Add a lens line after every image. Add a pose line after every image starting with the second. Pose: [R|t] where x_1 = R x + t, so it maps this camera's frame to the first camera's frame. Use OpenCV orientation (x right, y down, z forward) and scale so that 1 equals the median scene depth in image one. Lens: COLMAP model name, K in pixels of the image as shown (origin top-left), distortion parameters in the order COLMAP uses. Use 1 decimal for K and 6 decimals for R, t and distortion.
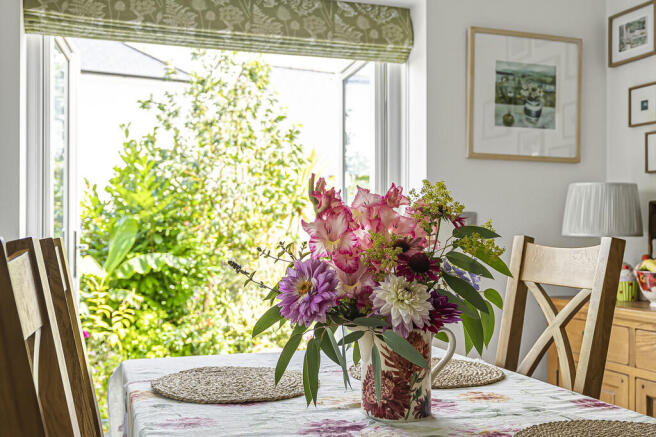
lens RADIAL K [[709.5, 0, 327.2], [0, 709.5, 217.5], [0, 0, 1]] dist [-0.016936, 0.000000]
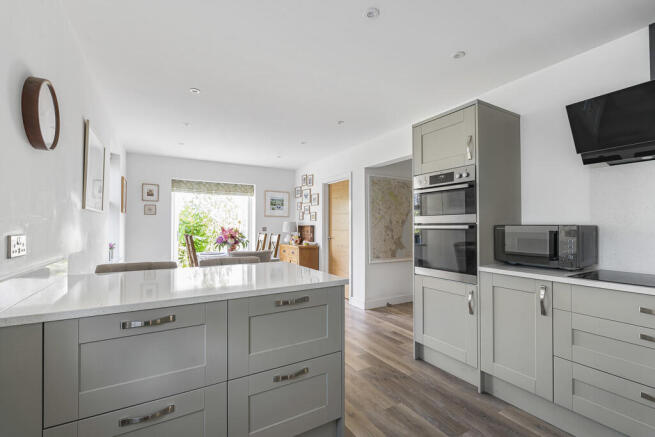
lens RADIAL K [[297.1, 0, 333.1], [0, 297.1, 224.8], [0, 0, 1]] dist [-0.000875, -0.000213]
pose [[0.976373, 0.001329, 0.216086, 0.216220], [-0.004696, 0.999875, 0.015071, -0.057965], [-0.216039, -0.015729, 0.976258, -1.144664]]
